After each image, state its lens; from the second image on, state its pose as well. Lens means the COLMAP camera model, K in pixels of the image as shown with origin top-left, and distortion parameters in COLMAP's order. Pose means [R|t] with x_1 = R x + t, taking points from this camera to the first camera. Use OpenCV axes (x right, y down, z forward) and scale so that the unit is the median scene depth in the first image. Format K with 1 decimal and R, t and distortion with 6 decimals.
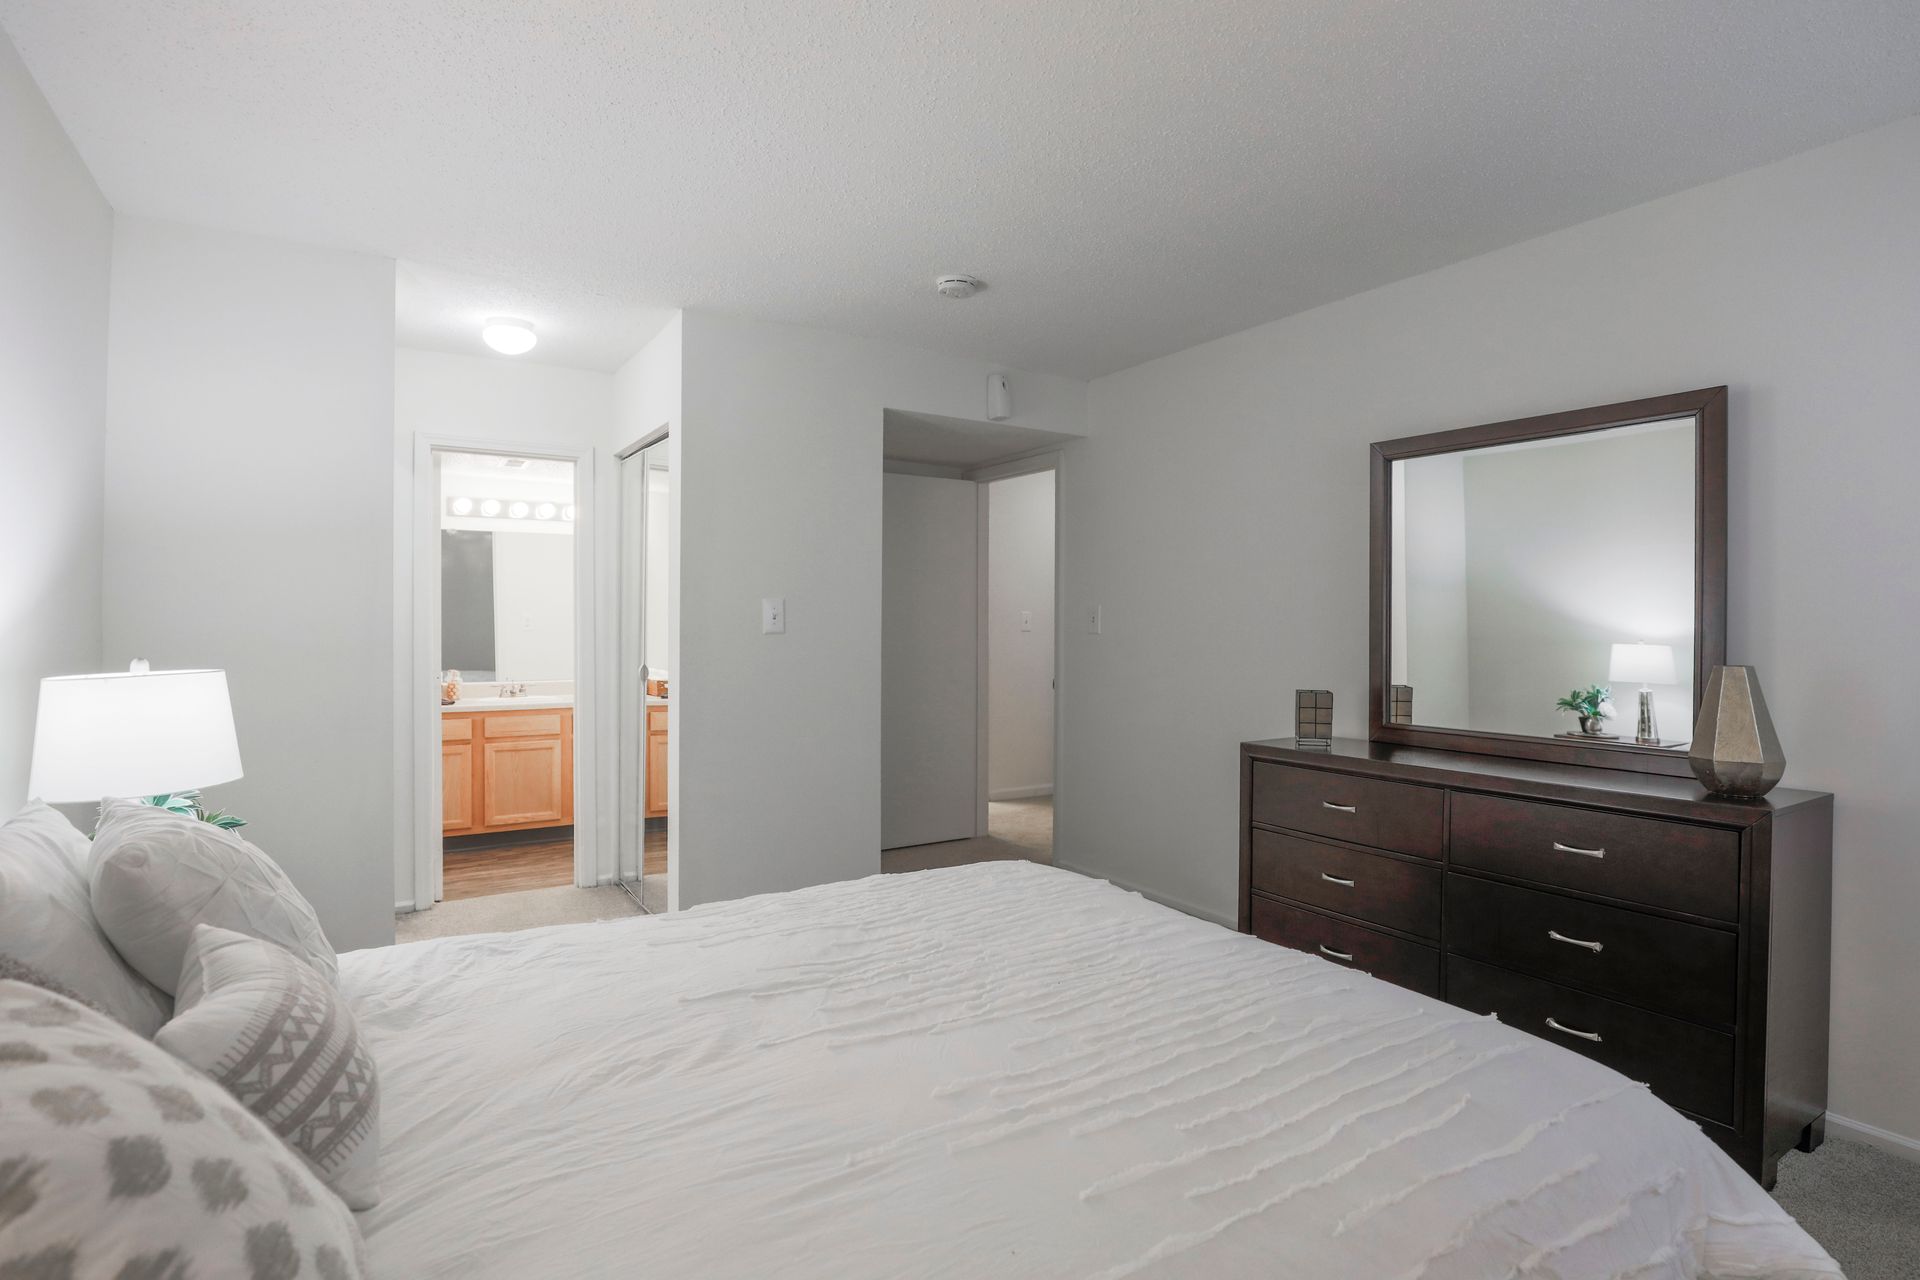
lens RADIAL K [[968.5, 0, 960.0], [0, 968.5, 640.0], [0, 0, 1]] dist [-0.028772, 0.014074]
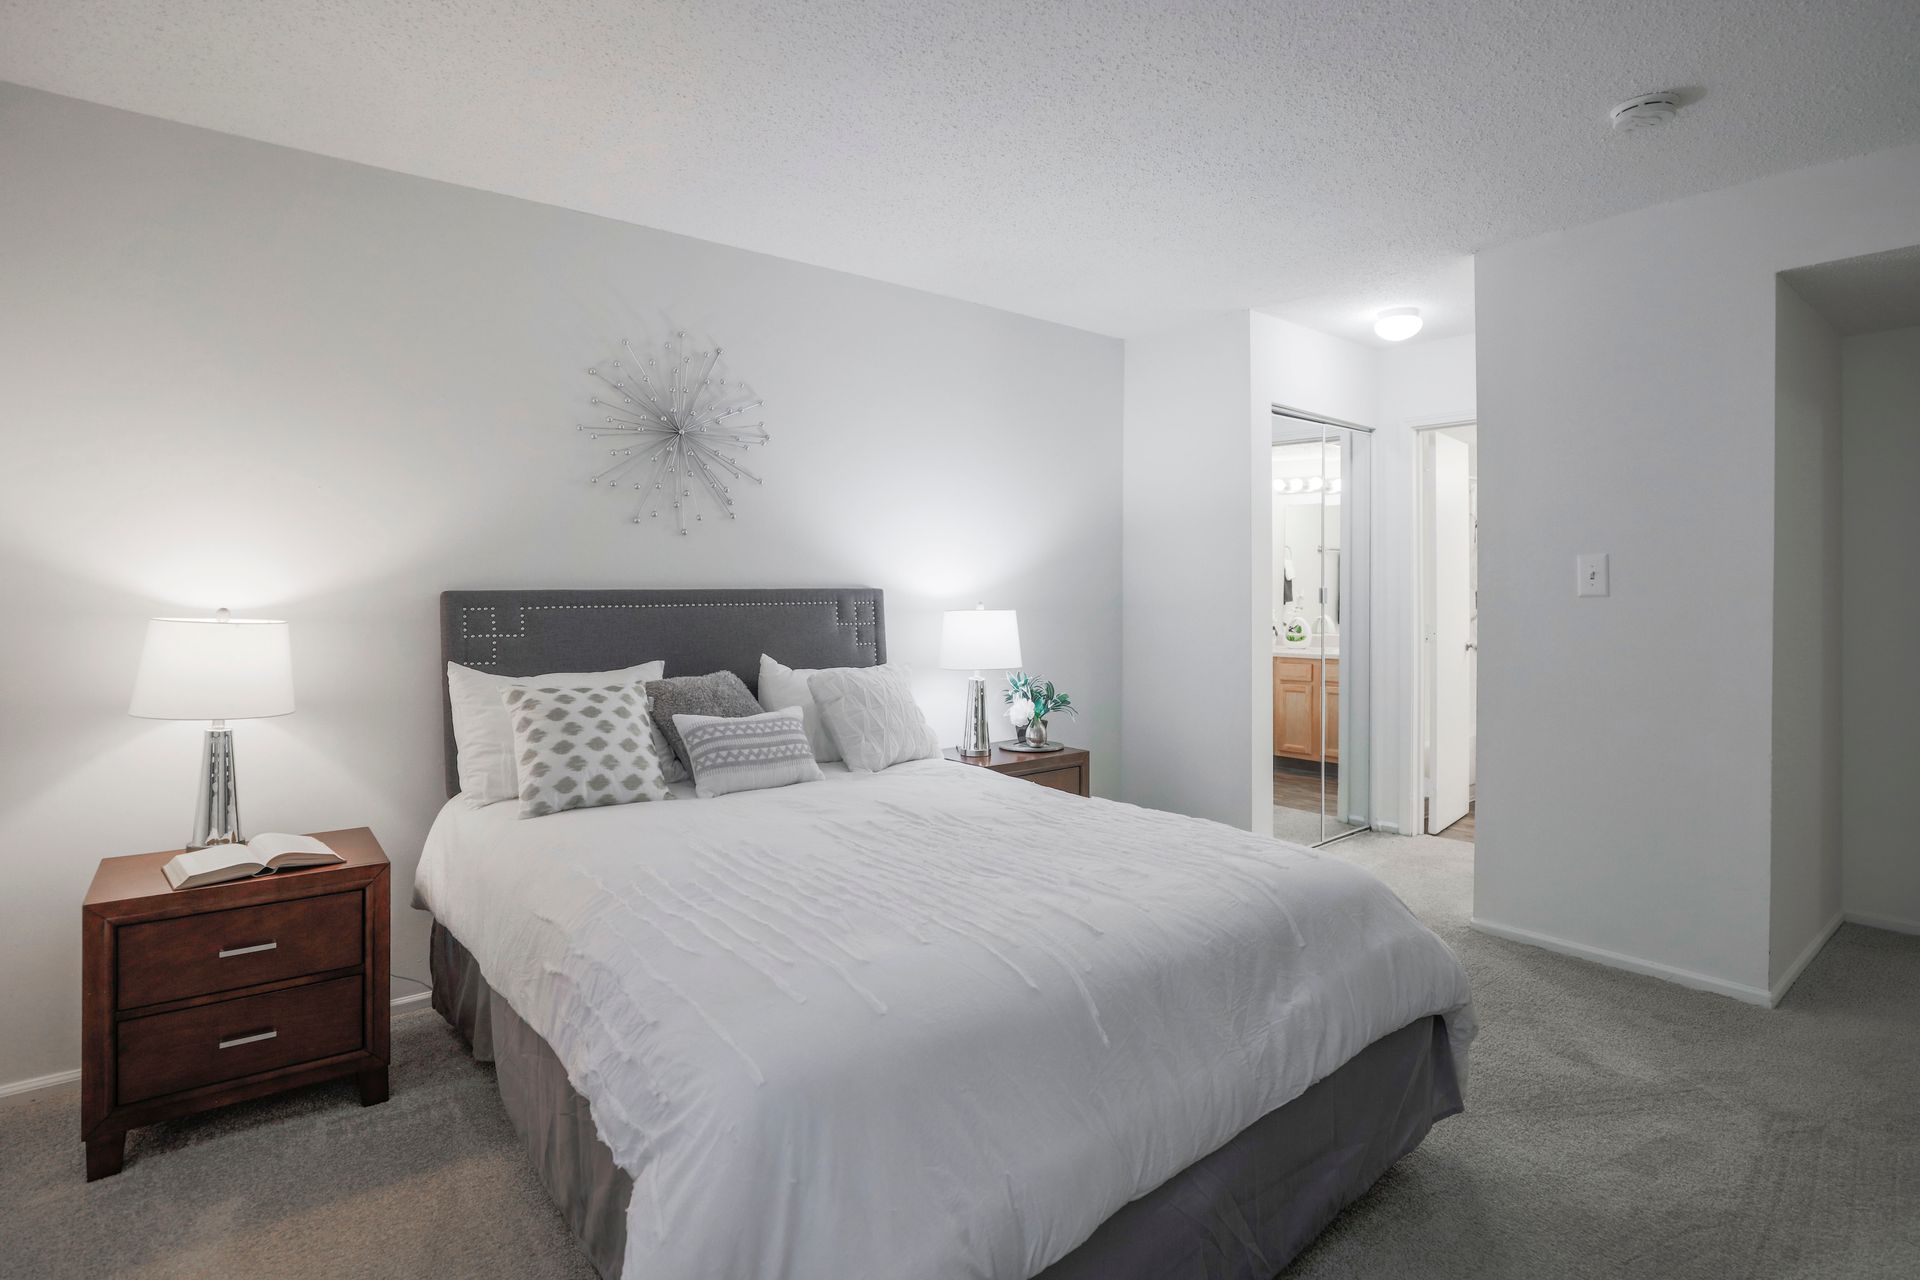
lens RADIAL K [[963.5, 0, 960.0], [0, 963.5, 599.8], [0, 0, 1]] dist [-0.029253, 0.013105]
pose [[0.111632, 0.012562, -0.993670, 0.666354], [-0.014396, 0.999836, 0.011022, -0.005561], [0.993645, 0.013075, 0.111795, 0.432288]]
